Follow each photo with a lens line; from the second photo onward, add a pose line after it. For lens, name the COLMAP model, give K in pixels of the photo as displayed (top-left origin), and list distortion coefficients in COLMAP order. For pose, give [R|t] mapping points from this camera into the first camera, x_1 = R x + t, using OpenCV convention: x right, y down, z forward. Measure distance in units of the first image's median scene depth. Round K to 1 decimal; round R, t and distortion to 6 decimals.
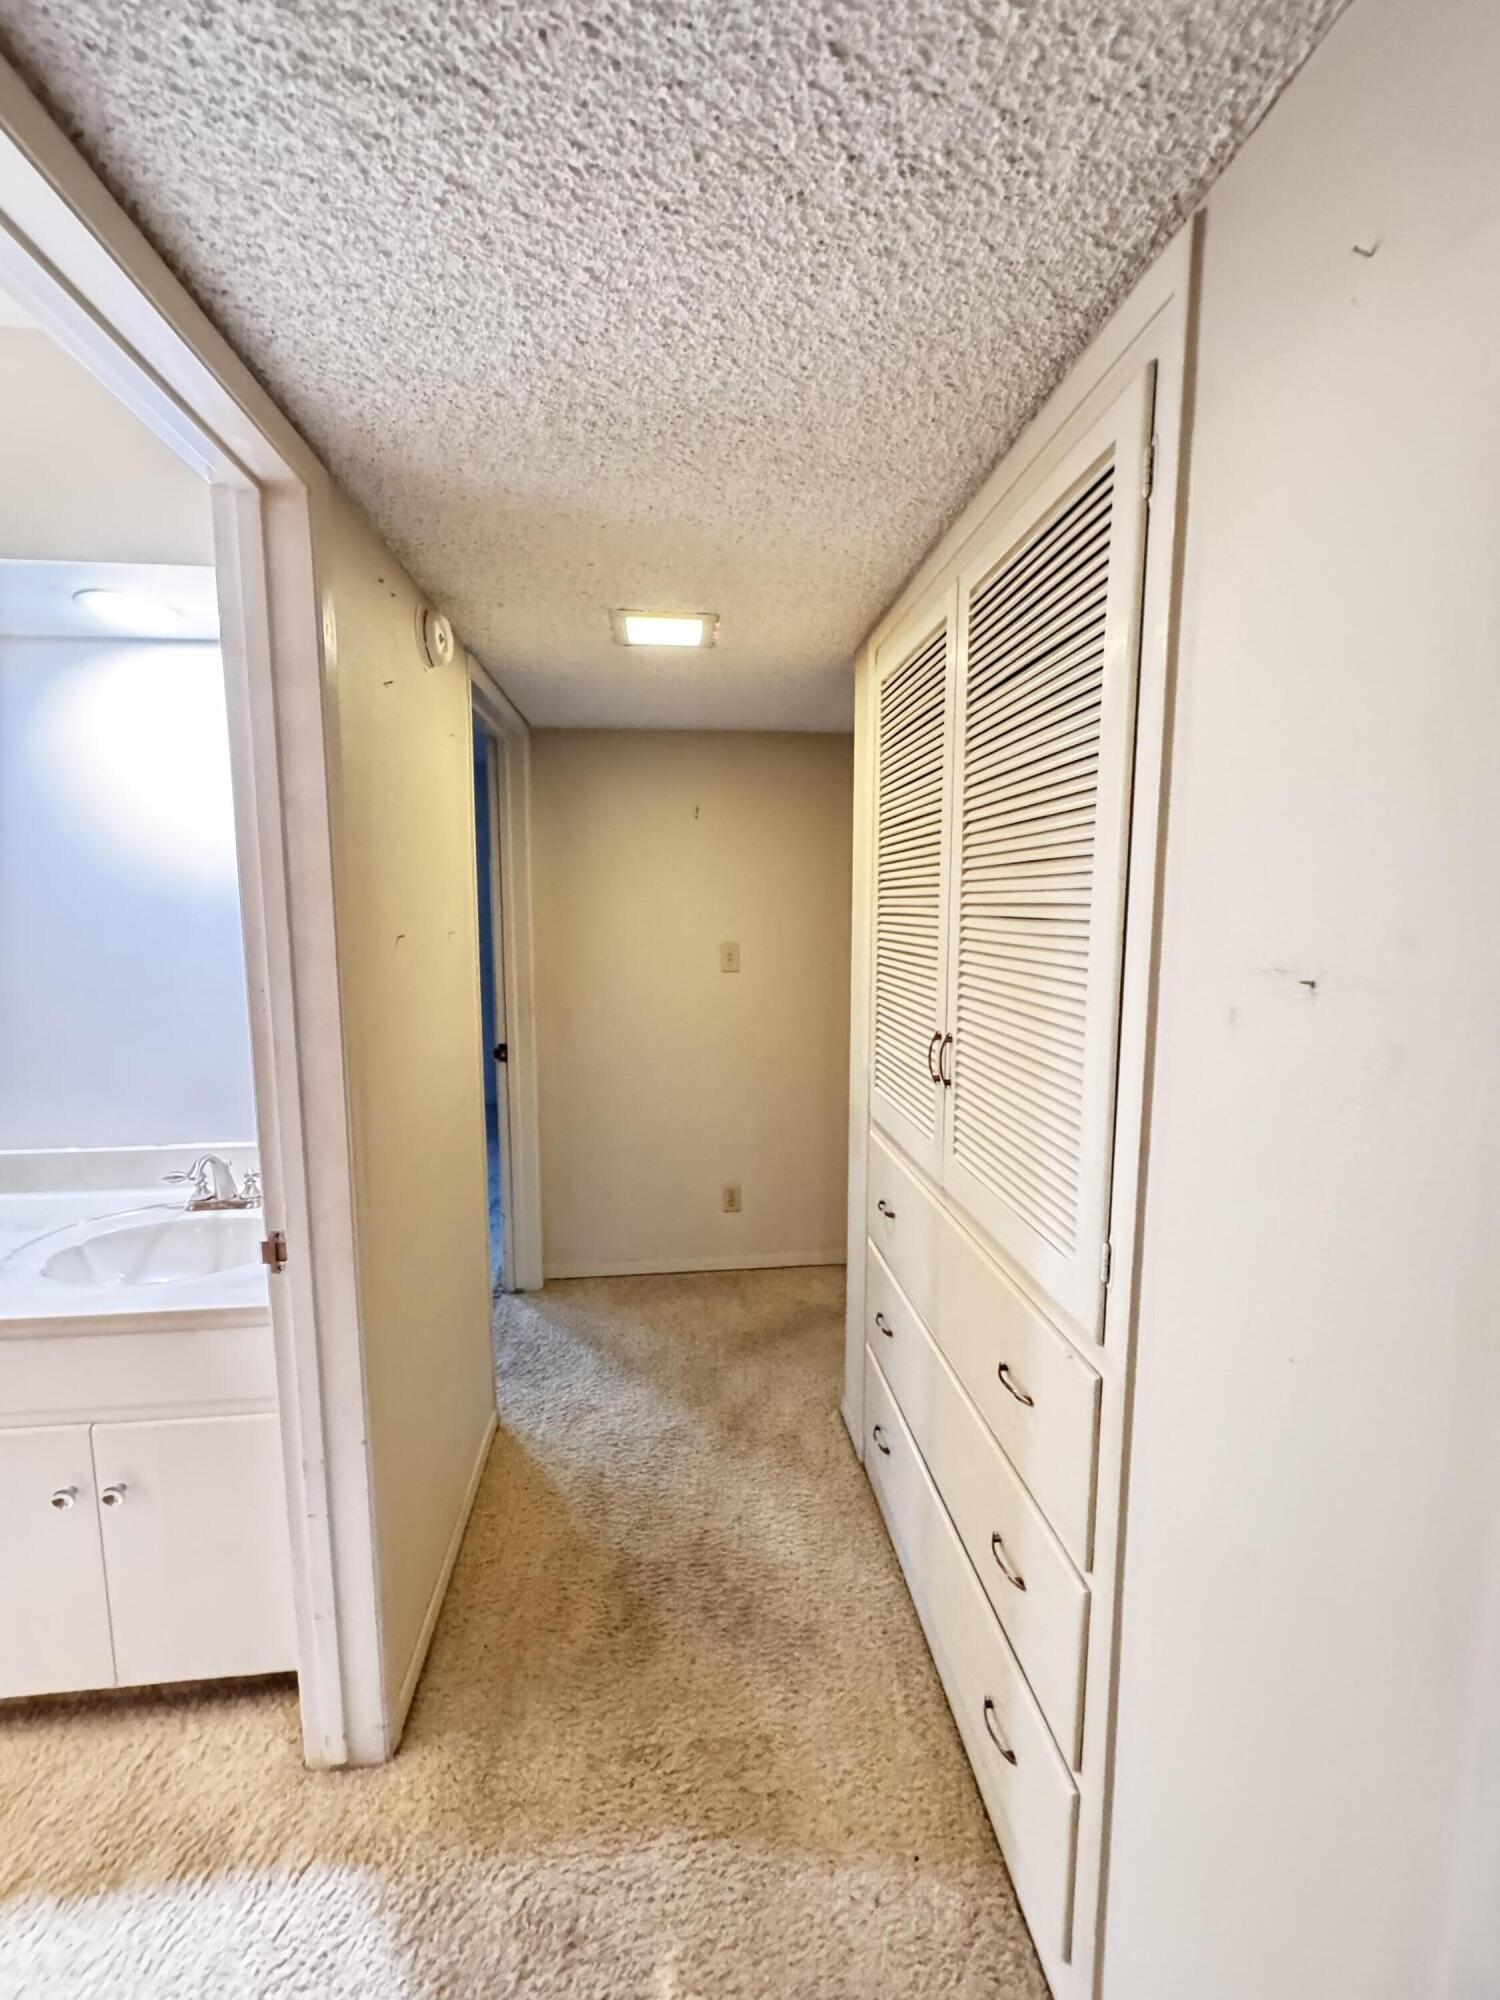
lens RADIAL K [[796.5, 0, 753.3], [0, 796.5, 995.4], [0, 0, 1]] dist [-0.004592, 0.000126]
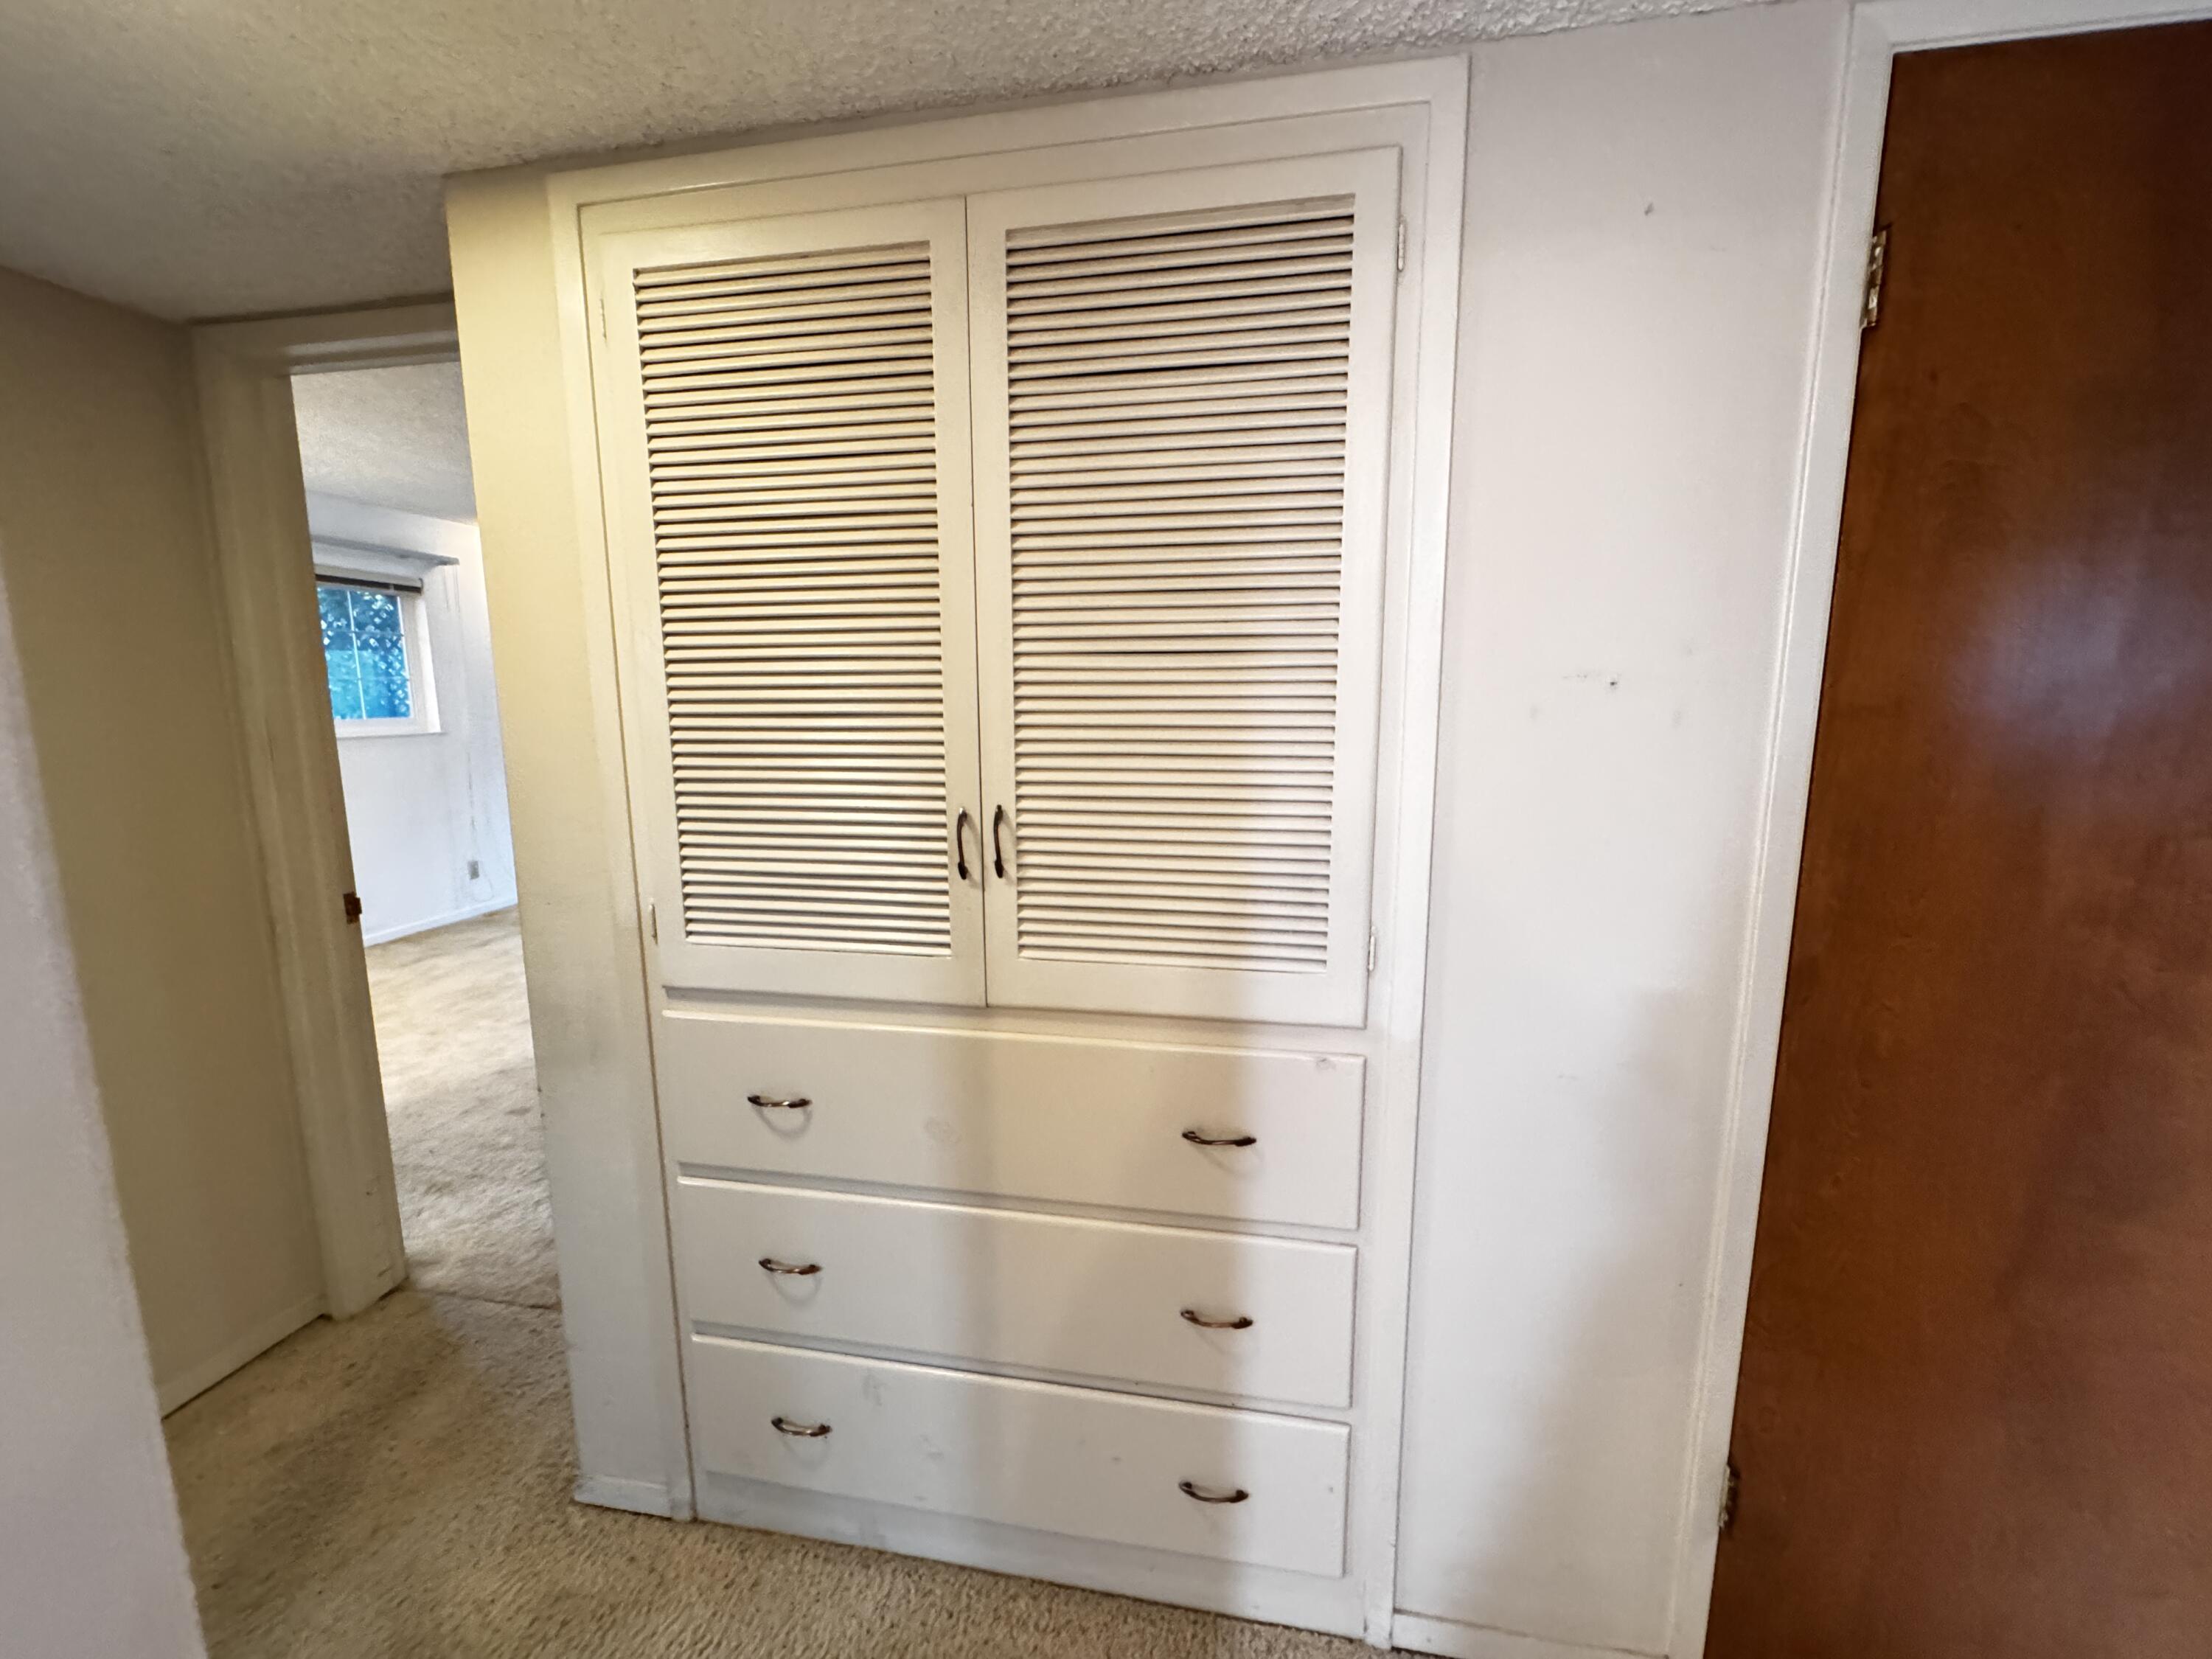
lens RADIAL K [[880.9, 0, 1099.9], [0, 880.9, 826.3], [0, 0, 1]] dist [-0.004592, 0.000126]
pose [[0.286682, -0.146175, 0.946809, -0.272194], [0.114078, 0.986468, 0.117757, -0.011623], [-0.951210, 0.074251, 0.299478, 0.320259]]
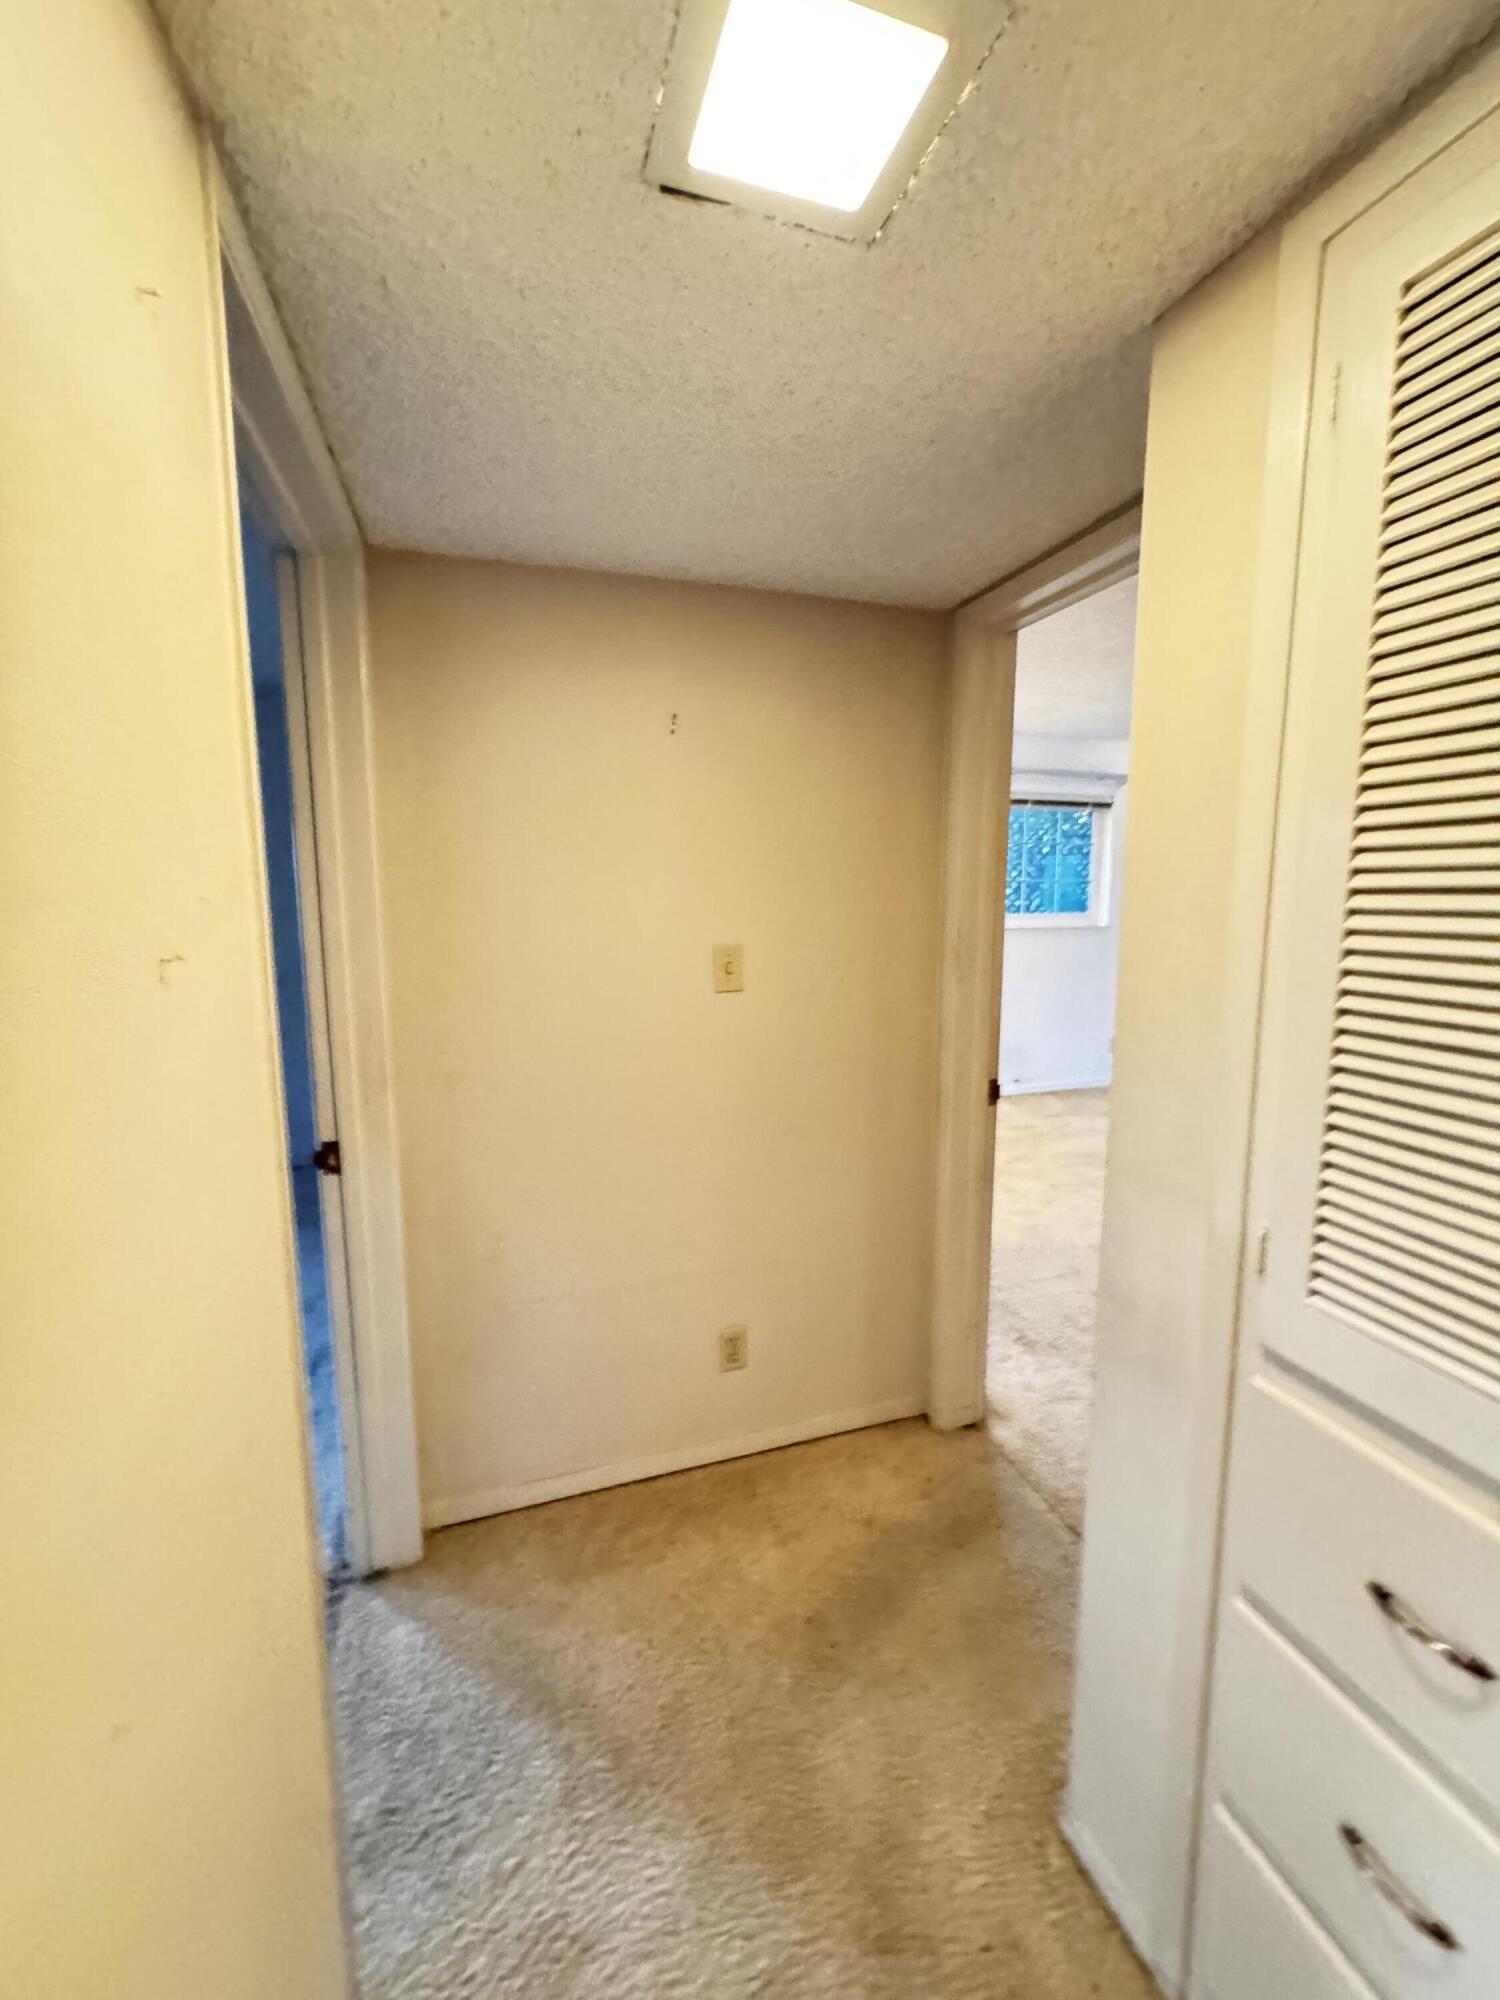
lens RADIAL K [[796.5, 0, 753.3], [0, 796.5, 995.4], [0, 0, 1]] dist [-0.004592, 0.000126]
pose [[0.978001, -0.030797, 0.206314, -0.150822], [0.026816, 0.999397, 0.022062, -0.043509], [-0.206869, -0.016045, 0.978237, 0.438533]]
